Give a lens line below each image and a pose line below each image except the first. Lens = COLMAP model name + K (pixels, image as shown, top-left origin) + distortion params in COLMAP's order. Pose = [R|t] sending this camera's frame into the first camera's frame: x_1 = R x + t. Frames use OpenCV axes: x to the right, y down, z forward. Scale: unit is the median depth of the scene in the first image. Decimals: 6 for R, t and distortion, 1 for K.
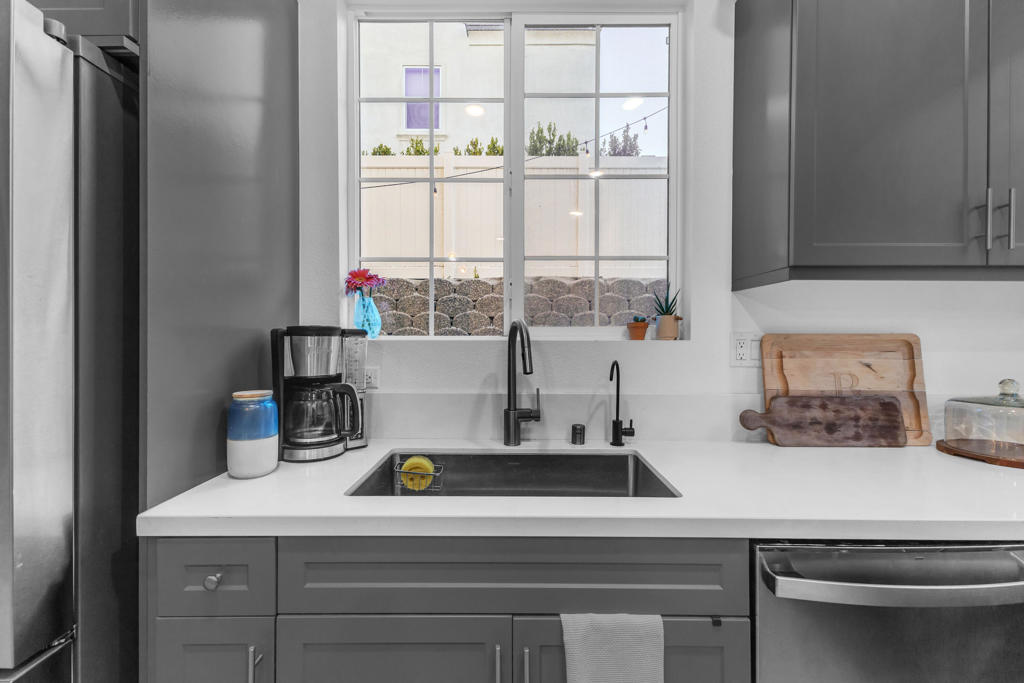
lens RADIAL K [[445.4, 0, 509.0], [0, 445.4, 339.2], [0, 0, 1]] dist [0.000142, 0.000006]
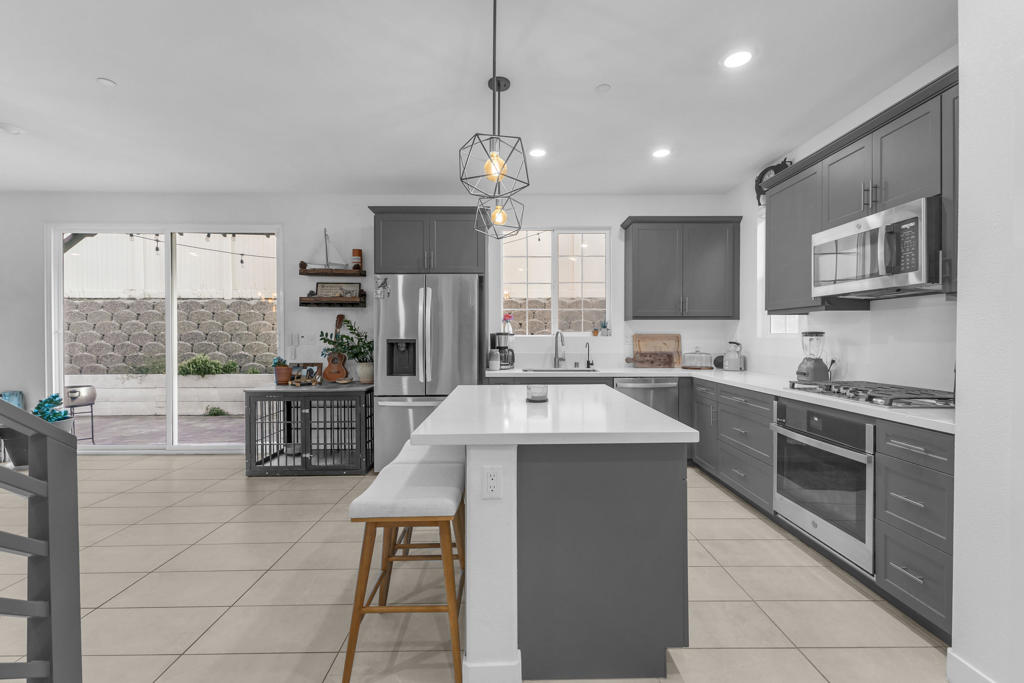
lens RADIAL K [[445.4, 0, 516.0], [0, 445.4, 340.3], [0, 0, 1]] dist [0.000142, 0.000006]
pose [[0.999486, -0.004378, 0.031754, -0.388672], [0.004236, 0.999981, 0.004529, 0.014880], [-0.031774, -0.004392, 0.999485, -2.233528]]
